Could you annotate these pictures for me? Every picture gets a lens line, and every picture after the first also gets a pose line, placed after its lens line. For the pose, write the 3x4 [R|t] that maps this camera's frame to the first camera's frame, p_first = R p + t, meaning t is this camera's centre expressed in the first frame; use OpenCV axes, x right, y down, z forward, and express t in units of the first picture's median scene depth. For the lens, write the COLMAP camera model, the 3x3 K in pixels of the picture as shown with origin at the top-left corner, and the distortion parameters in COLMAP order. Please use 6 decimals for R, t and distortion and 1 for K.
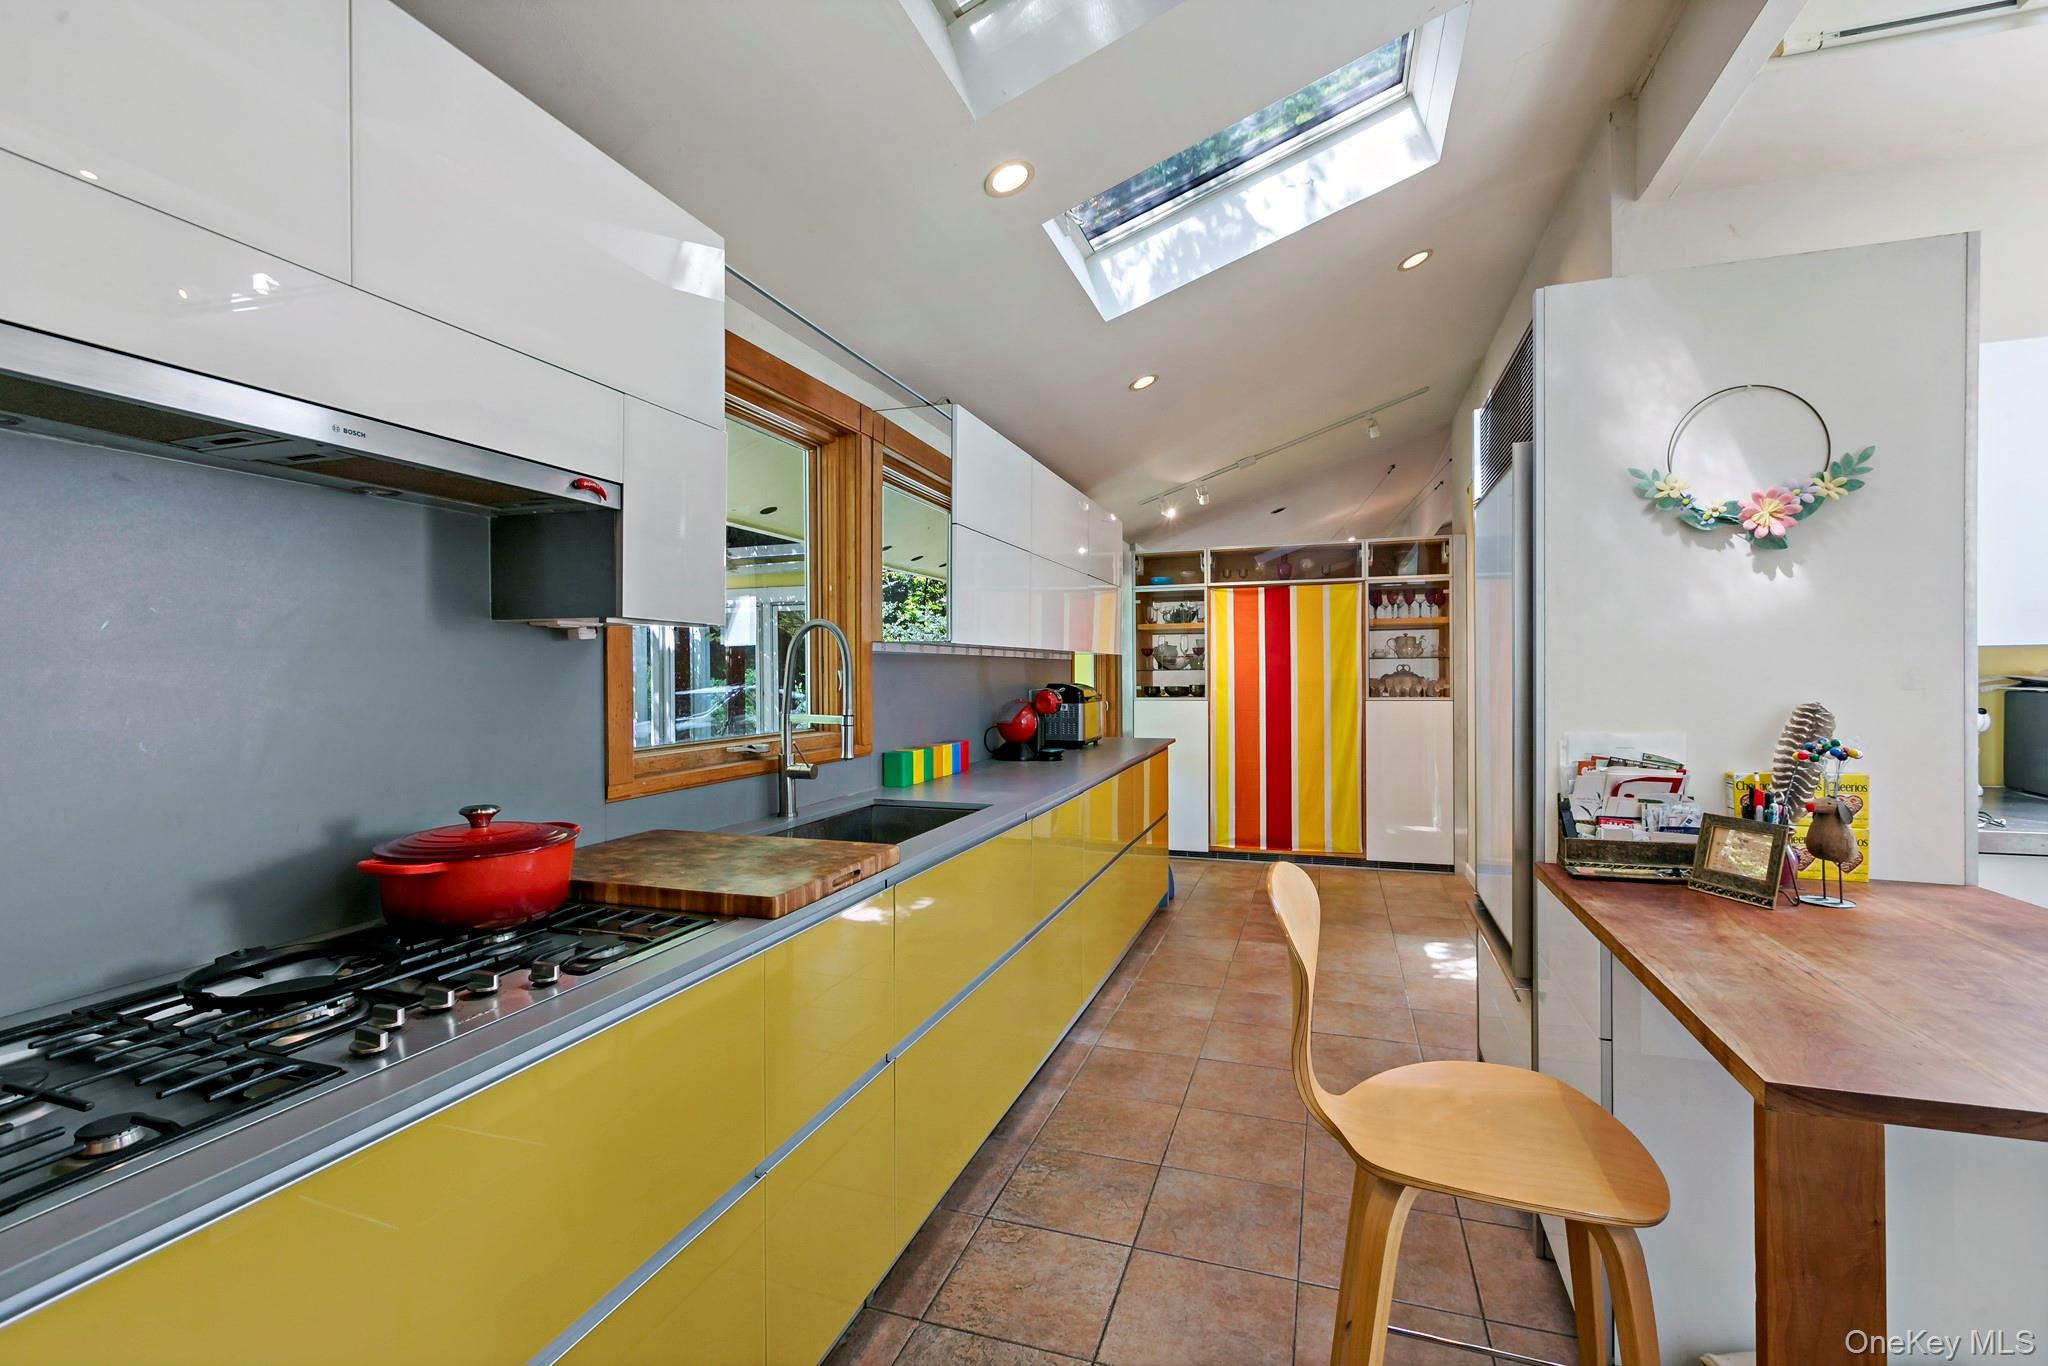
lens RADIAL K [[902.8, 0, 1024.0], [0, 902.8, 683.0], [0, 0, 1]] dist [0.037270, 0.000162]
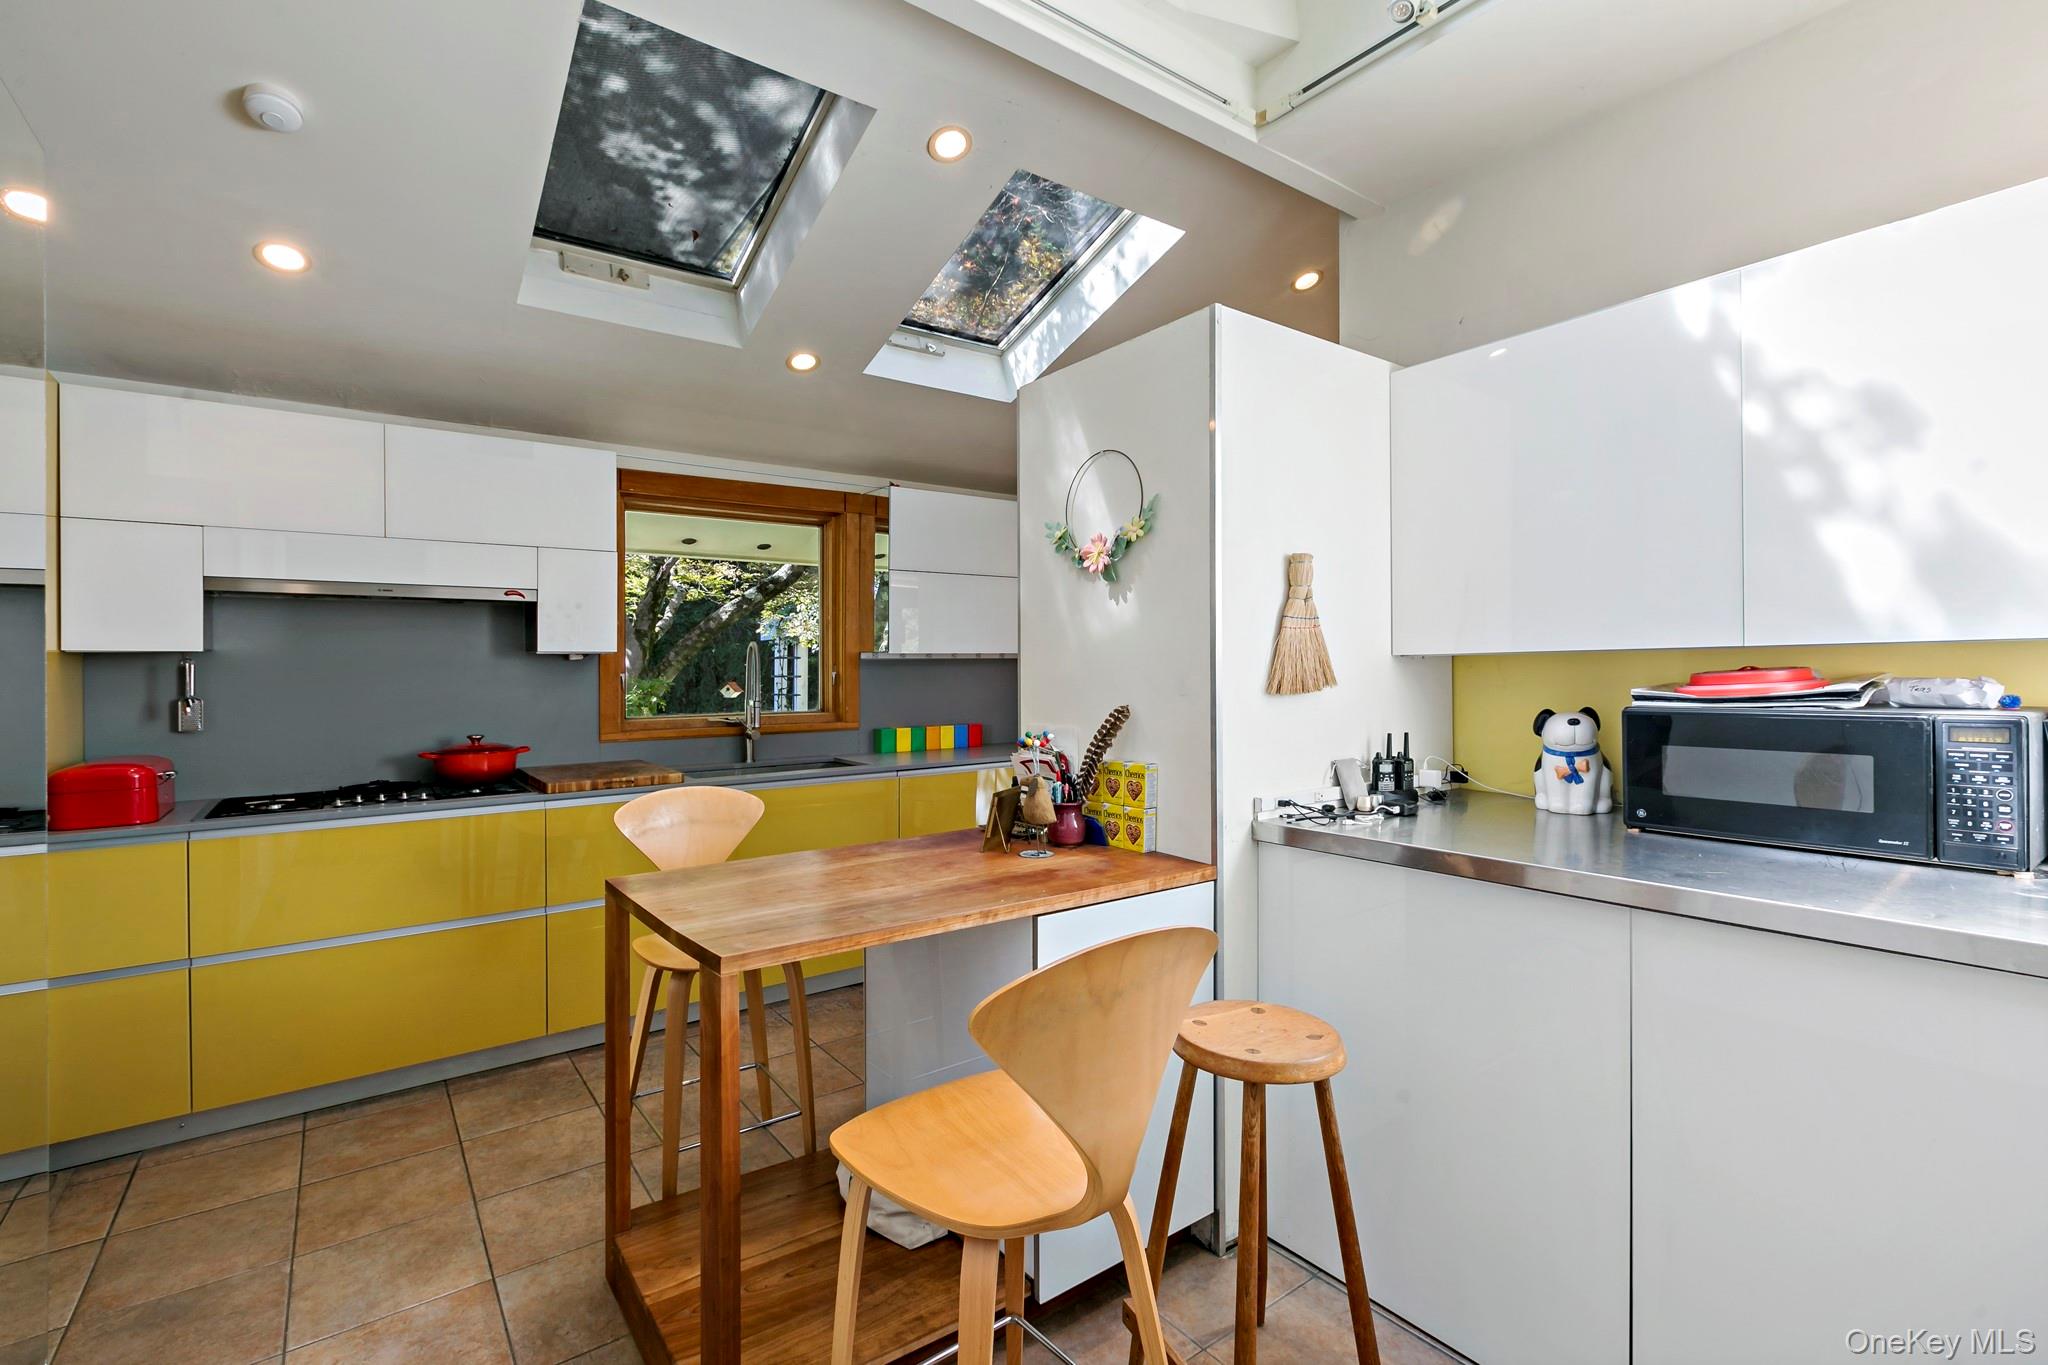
lens RADIAL K [[902.8, 0, 1024.0], [0, 902.8, 682.5], [0, 0, 1]] dist [0.037270, 0.000162]
pose [[0.809129, 0.008654, -0.587568, 0.931450], [-0.003324, 0.999943, 0.010150, -0.012730], [0.587622, -0.006260, 0.809111, -0.036870]]
